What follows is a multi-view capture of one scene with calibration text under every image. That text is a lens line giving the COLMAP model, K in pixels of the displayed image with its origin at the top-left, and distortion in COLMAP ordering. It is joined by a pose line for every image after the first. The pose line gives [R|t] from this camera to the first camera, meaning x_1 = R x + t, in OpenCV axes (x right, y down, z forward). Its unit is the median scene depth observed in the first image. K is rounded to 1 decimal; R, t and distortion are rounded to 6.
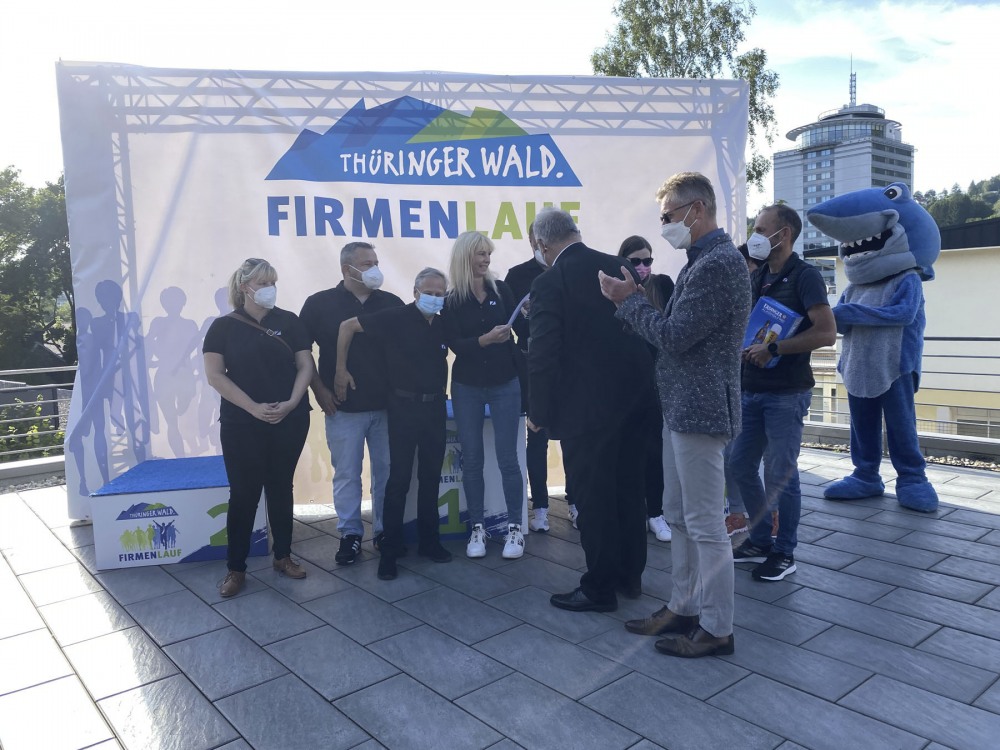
lens RADIAL K [[757.0, 0, 521.8], [0, 757.0, 367.7], [0, 0, 1]] dist [0.107365, -0.000926]
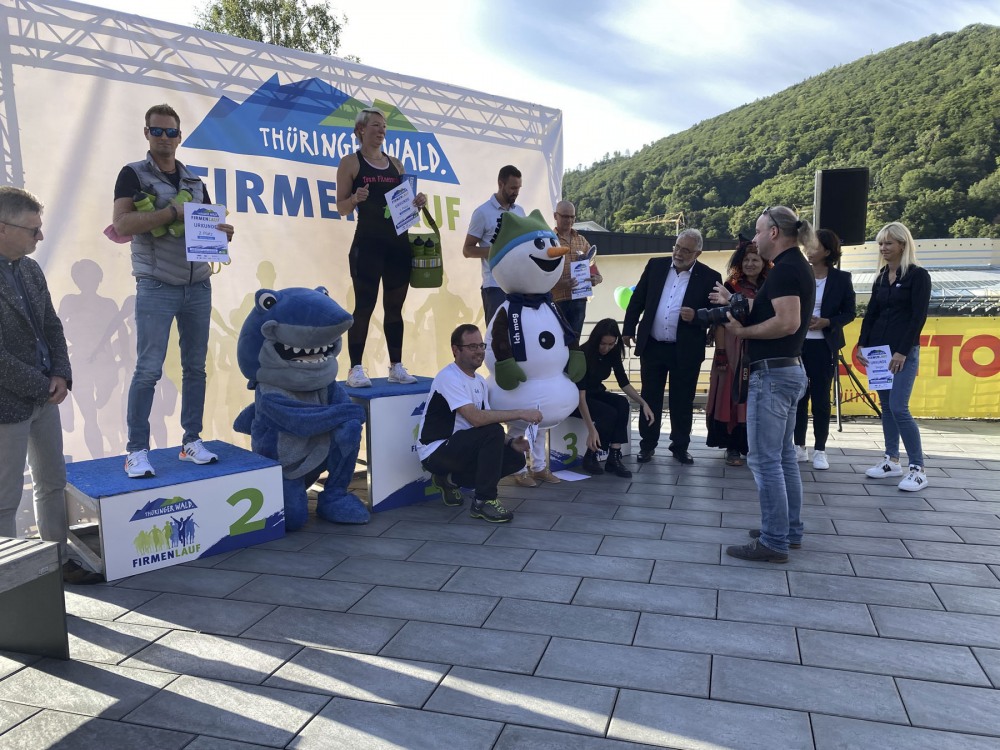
lens RADIAL K [[757.0, 0, 508.8], [0, 757.0, 369.5], [0, 0, 1]] dist [0.107365, -0.000926]
pose [[0.836835, -0.043007, 0.545763, -0.509273], [0.040049, 0.999048, 0.017317, 0.020475], [-0.545988, 0.007366, 0.837760, 0.021049]]
